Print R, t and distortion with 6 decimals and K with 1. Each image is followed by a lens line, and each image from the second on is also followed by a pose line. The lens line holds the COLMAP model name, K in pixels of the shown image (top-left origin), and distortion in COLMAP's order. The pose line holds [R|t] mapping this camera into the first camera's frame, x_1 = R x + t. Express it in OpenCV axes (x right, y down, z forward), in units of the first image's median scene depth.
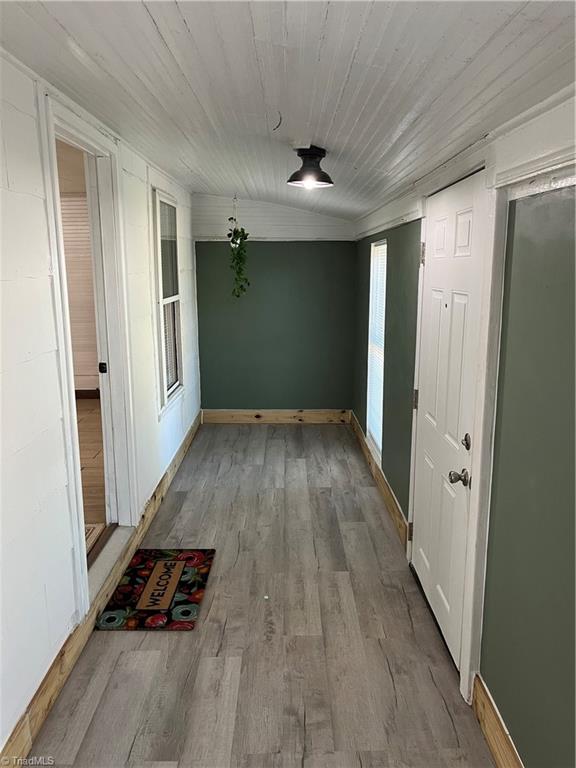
lens RADIAL K [[574.5, 0, 286.1], [0, 574.5, 380.8], [0, 0, 1]] dist [0.030220, -0.023834]
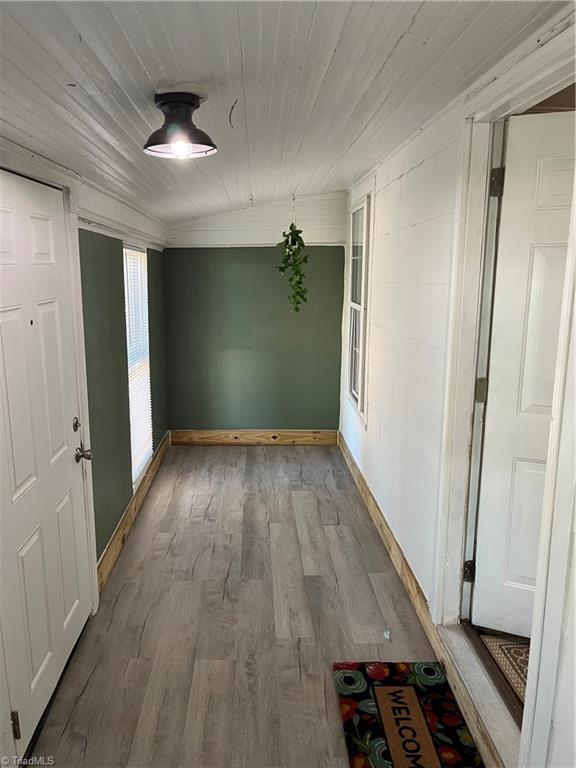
lens RADIAL K [[574.5, 0, 284.7], [0, 574.5, 384.3], [0, 0, 1]] dist [0.030220, -0.023834]
pose [[-0.998731, 0.006717, -0.049912, -0.039821], [-0.013402, 0.919884, 0.391962, -0.351863], [0.048546, 0.392133, -0.918627, 1.685063]]
